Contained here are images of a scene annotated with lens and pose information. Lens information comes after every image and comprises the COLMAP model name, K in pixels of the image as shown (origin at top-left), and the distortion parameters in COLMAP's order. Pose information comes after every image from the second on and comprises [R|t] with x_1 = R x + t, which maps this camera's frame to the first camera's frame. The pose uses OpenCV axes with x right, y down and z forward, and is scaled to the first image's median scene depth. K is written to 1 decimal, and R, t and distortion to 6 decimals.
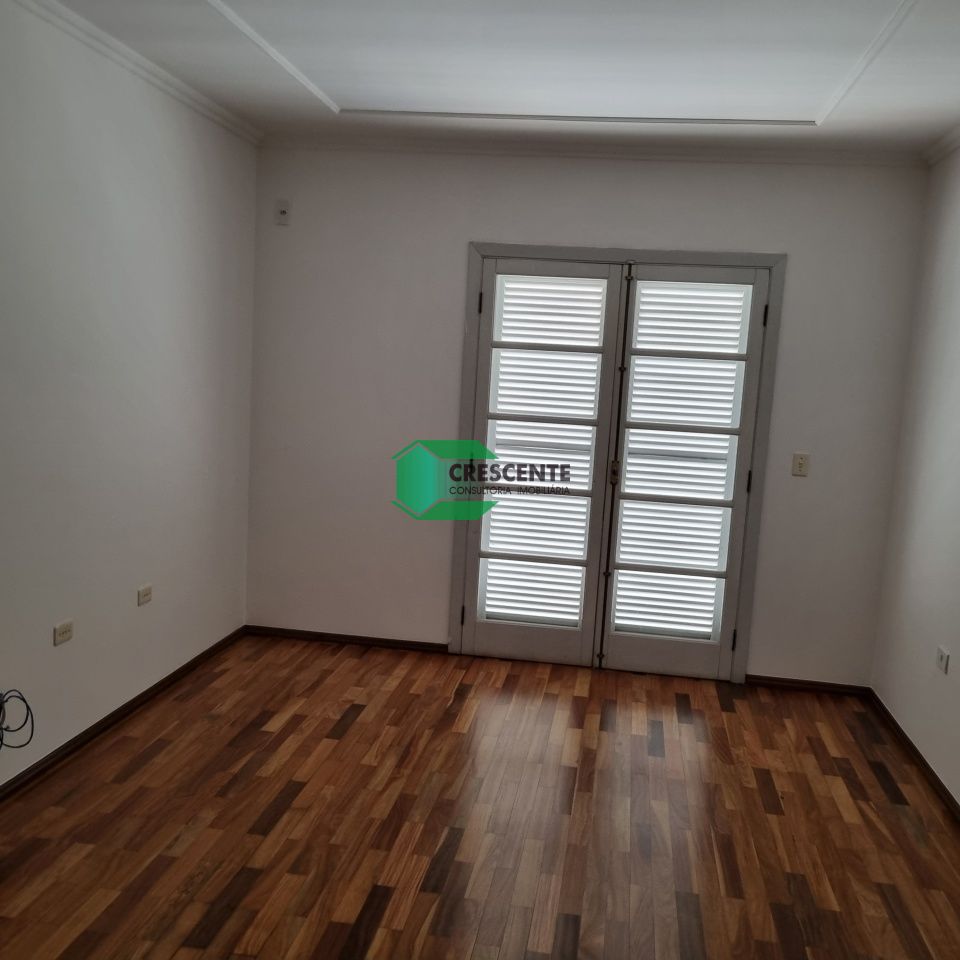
lens RADIAL K [[978.7, 0, 479.9], [0, 978.7, 494.3], [0, 0, 1]] dist [0.048623, -0.032089]
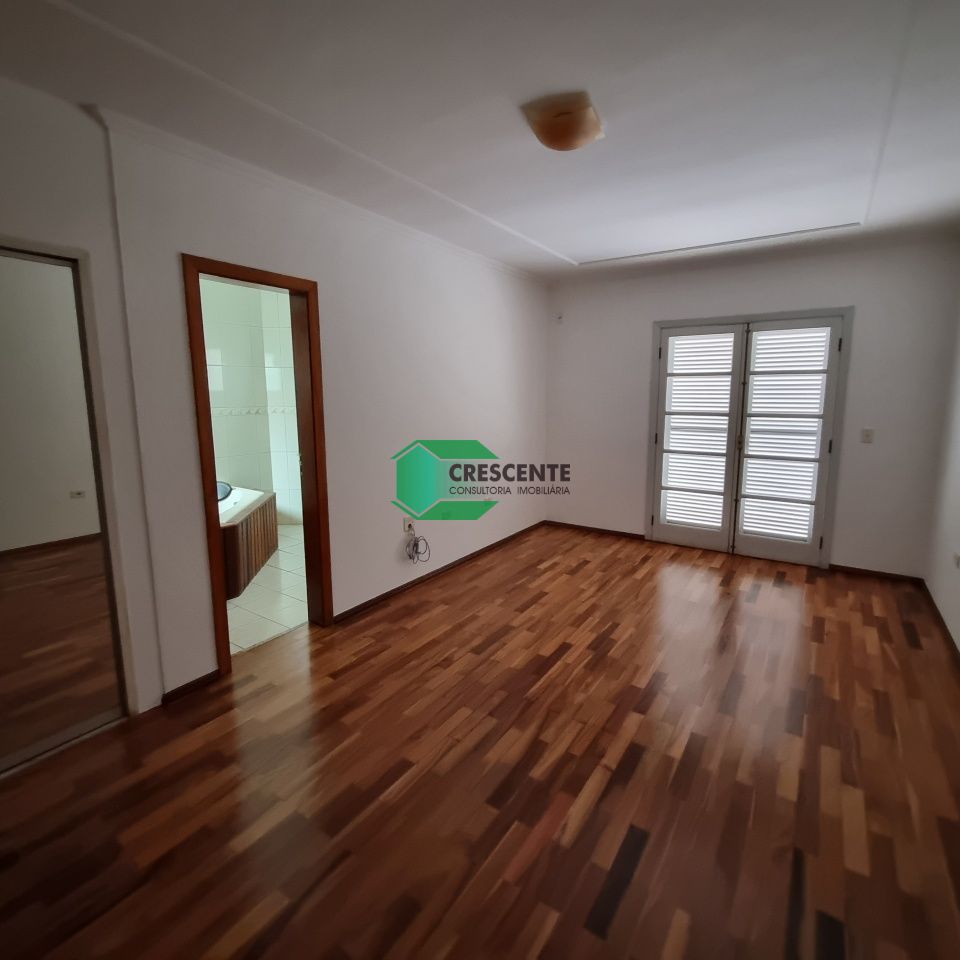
lens RADIAL K [[500.0, 0, 490.7], [0, 500.0, 461.6], [0, 0, 1]] dist [0.002361, -0.002879]
pose [[0.905446, -0.000745, -0.424461, 0.124465], [-0.001815, 0.999983, -0.005628, 0.019719], [0.424458, 0.005866, 0.905429, 0.000246]]
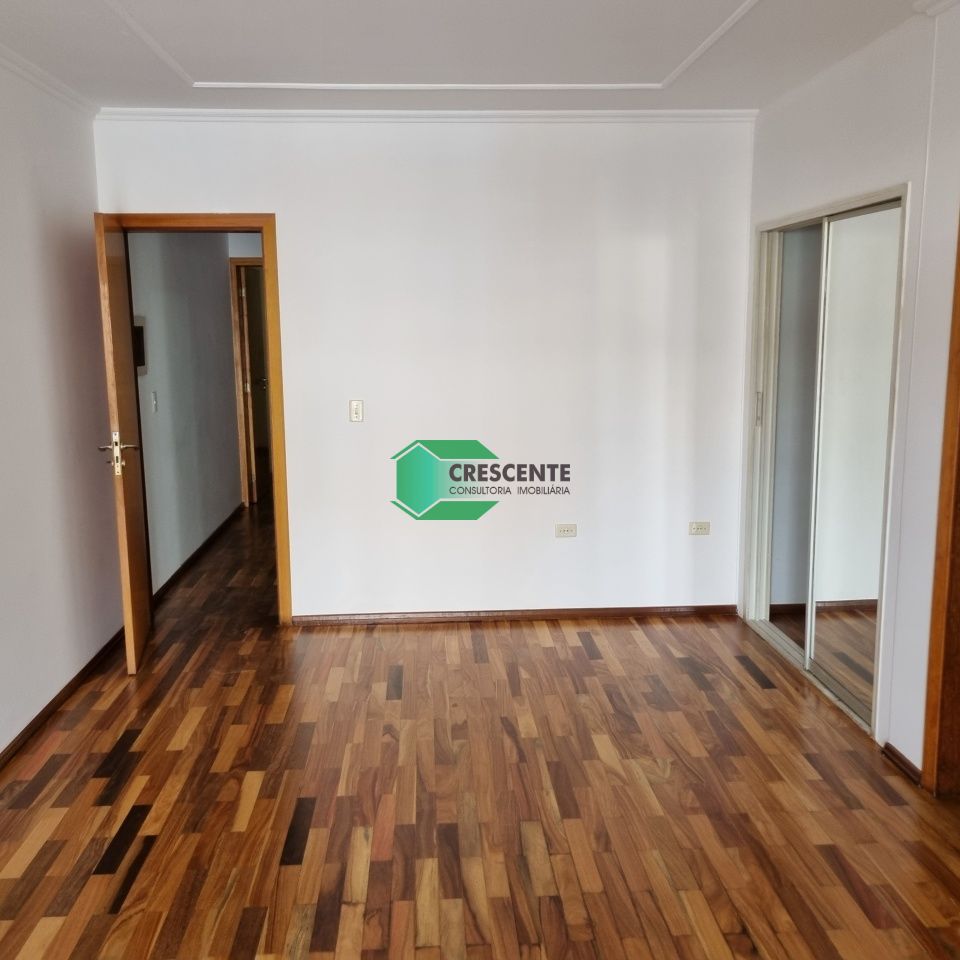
lens RADIAL K [[971.3, 0, 468.6], [0, 971.3, 473.4], [0, 0, 1]] dist [0.065347, -0.049716]
pose [[-0.977902, -0.014473, -0.208561, 0.089761], [-0.072771, 0.958779, 0.274675, -0.139841], [0.195989, 0.283783, -0.938646, 0.955789]]
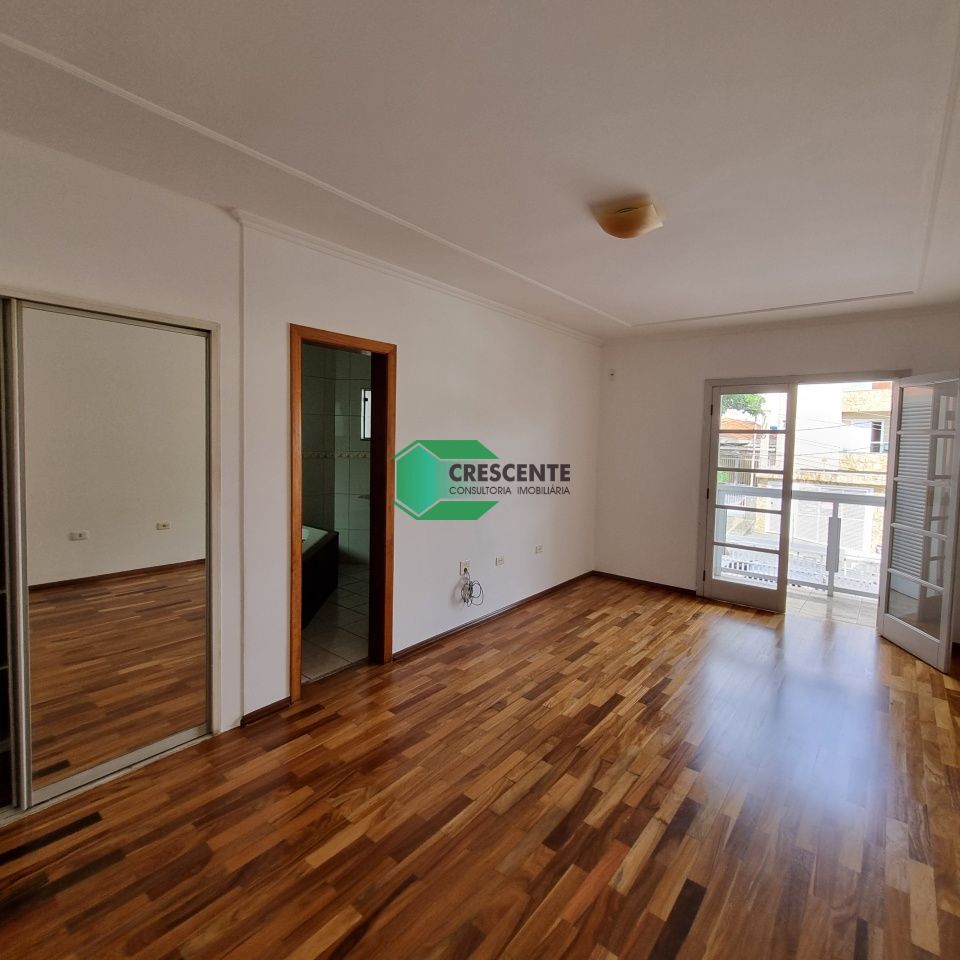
lens RADIAL K [[500.0, 0, 490.7], [0, 500.0, 461.6], [0, 0, 1]] dist [0.002361, -0.002879]
pose [[0.866046, -0.014485, -0.499755, 0.125268], [-0.038514, 0.994677, -0.095573, 0.016435], [0.498479, 0.102018, 0.860878, -0.048510]]
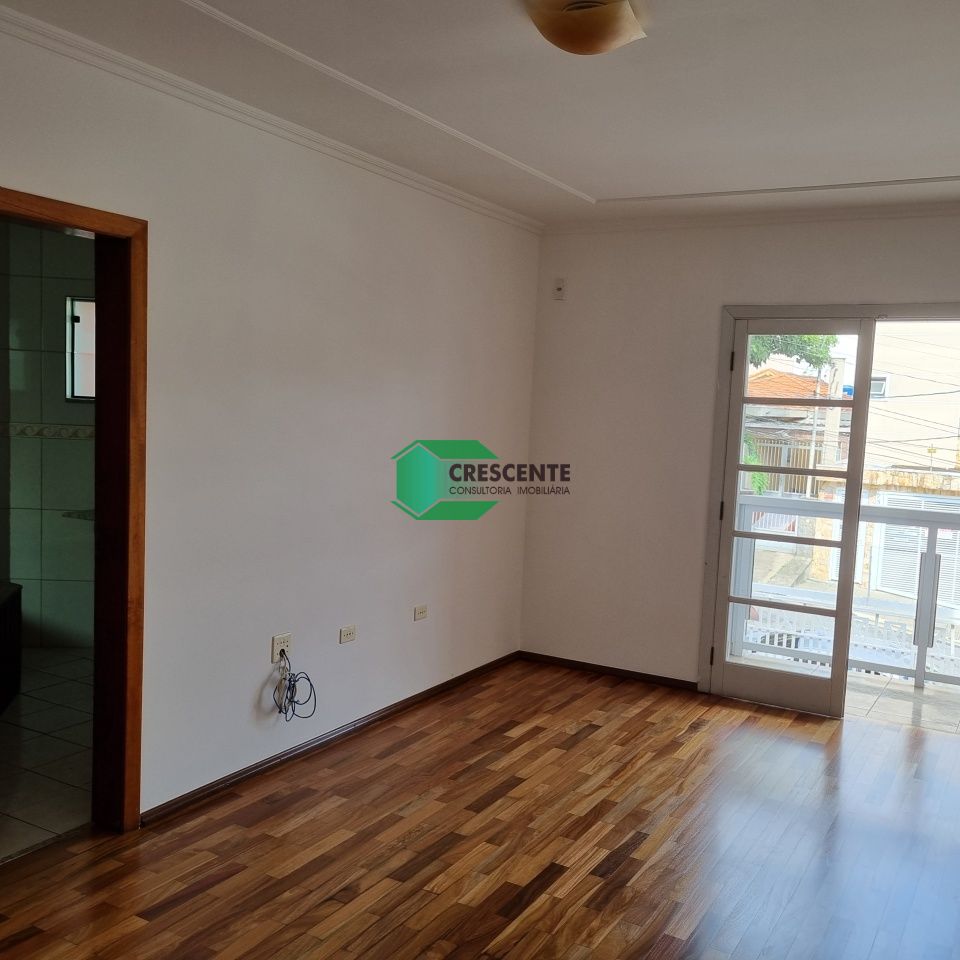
lens RADIAL K [[978.7, 0, 479.9], [0, 978.7, 494.3], [0, 0, 1]] dist [0.048623, -0.032089]
pose [[0.932771, 0.016482, -0.360093, 0.145284], [-0.037385, 0.997990, -0.051161, 0.015435], [0.358526, 0.061183, 0.931513, -0.092262]]
